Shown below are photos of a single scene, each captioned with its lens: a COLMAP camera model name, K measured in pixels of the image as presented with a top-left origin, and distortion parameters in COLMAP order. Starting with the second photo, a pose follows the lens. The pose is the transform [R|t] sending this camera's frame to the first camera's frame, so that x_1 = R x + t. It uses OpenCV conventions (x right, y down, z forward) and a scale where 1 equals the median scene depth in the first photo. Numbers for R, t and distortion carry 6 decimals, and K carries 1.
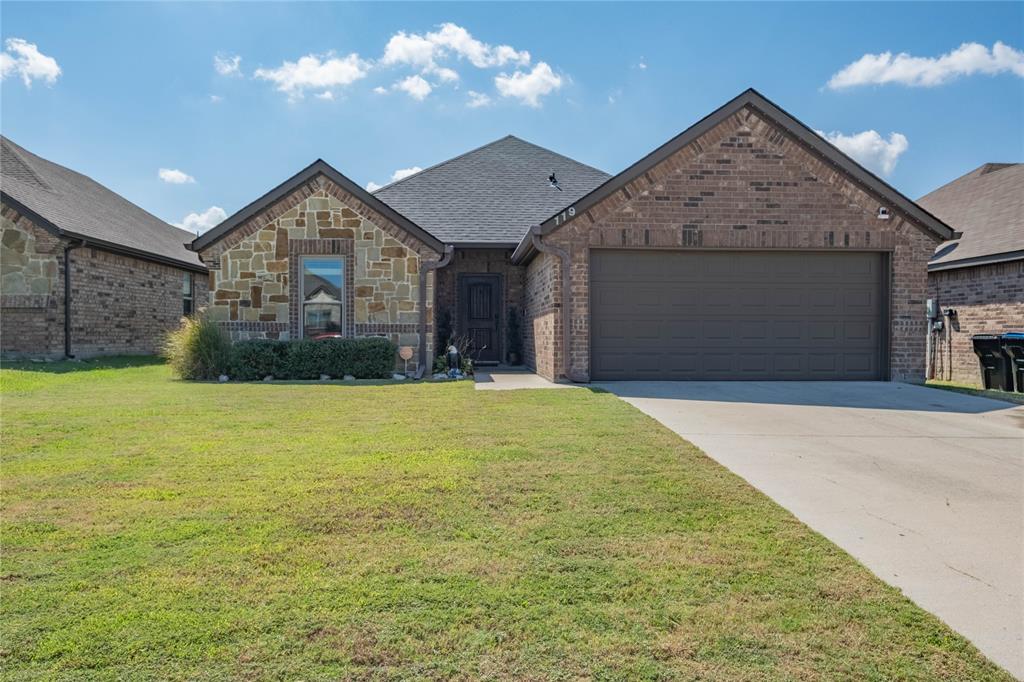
lens RADIAL K [[728.0, 0, 511.9], [0, 728.0, 338.4], [0, 0, 1]] dist [0.005674, 0.005730]
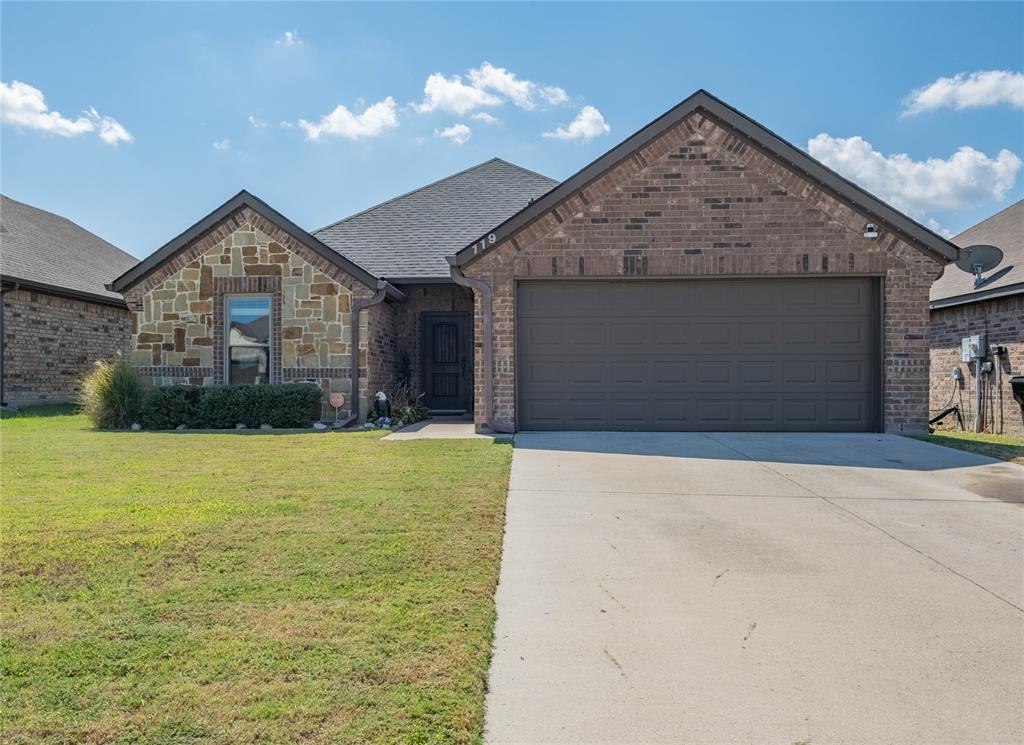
lens RADIAL K [[807.7, 0, 511.8], [0, 807.7, 375.4], [0, 0, 1]] dist [0.005600, 0.010421]
pose [[0.991566, -0.005217, -0.129496, 0.217059], [0.003029, 0.999849, -0.017093, 0.007908], [0.129566, 0.016556, 0.991433, 0.032800]]
